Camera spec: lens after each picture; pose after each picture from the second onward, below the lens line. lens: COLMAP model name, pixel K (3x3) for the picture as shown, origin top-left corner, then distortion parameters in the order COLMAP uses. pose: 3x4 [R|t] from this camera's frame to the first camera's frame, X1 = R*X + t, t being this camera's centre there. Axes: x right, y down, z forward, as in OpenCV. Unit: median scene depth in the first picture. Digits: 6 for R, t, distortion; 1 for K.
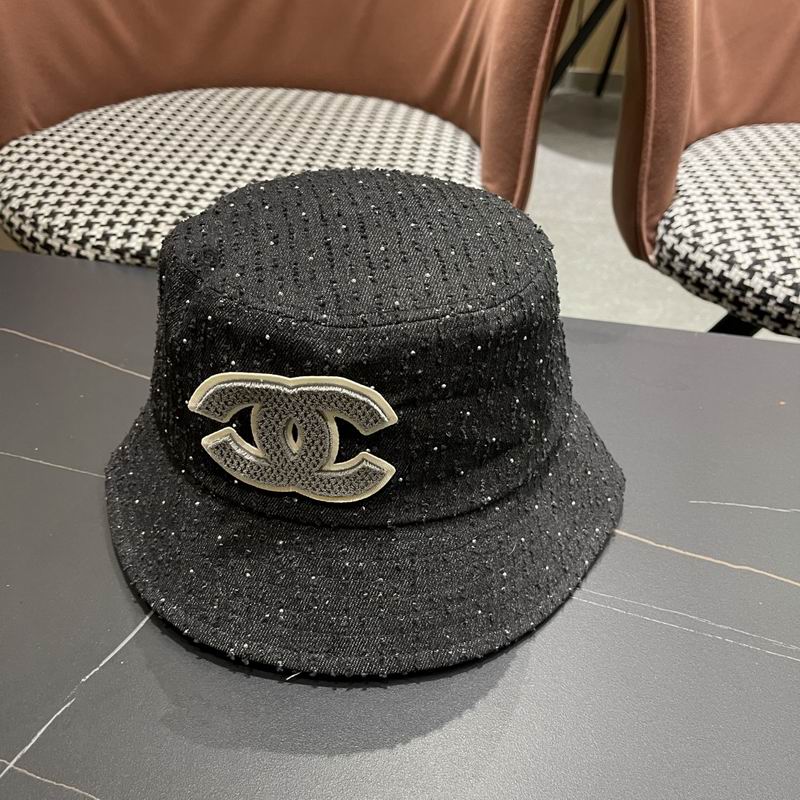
lens RADIAL K [[832.3, 0, 413.1], [0, 832.3, 409.7], [0, 0, 1]] dist [0.022749, 0.000000]
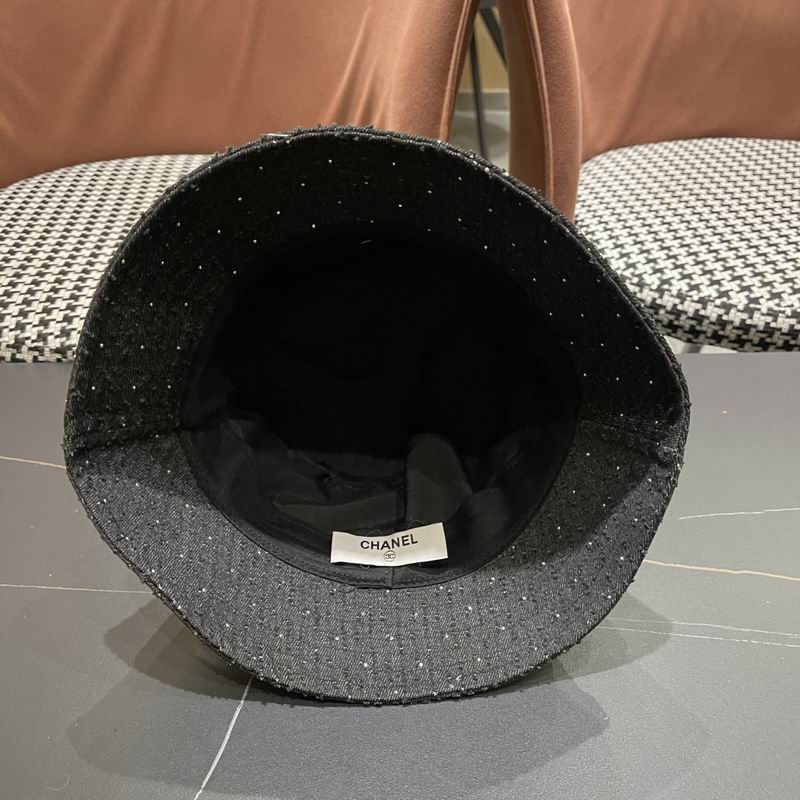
lens RADIAL K [[832.3, 0, 405.4], [0, 832.3, 408.3], [0, 0, 1]] dist [0.022749, 0.000000]
pose [[0.976303, -0.146395, 0.159378, -0.120478], [0.149195, 0.988791, -0.005684, -0.055412], [-0.156759, 0.029328, 0.987201, -0.029131]]
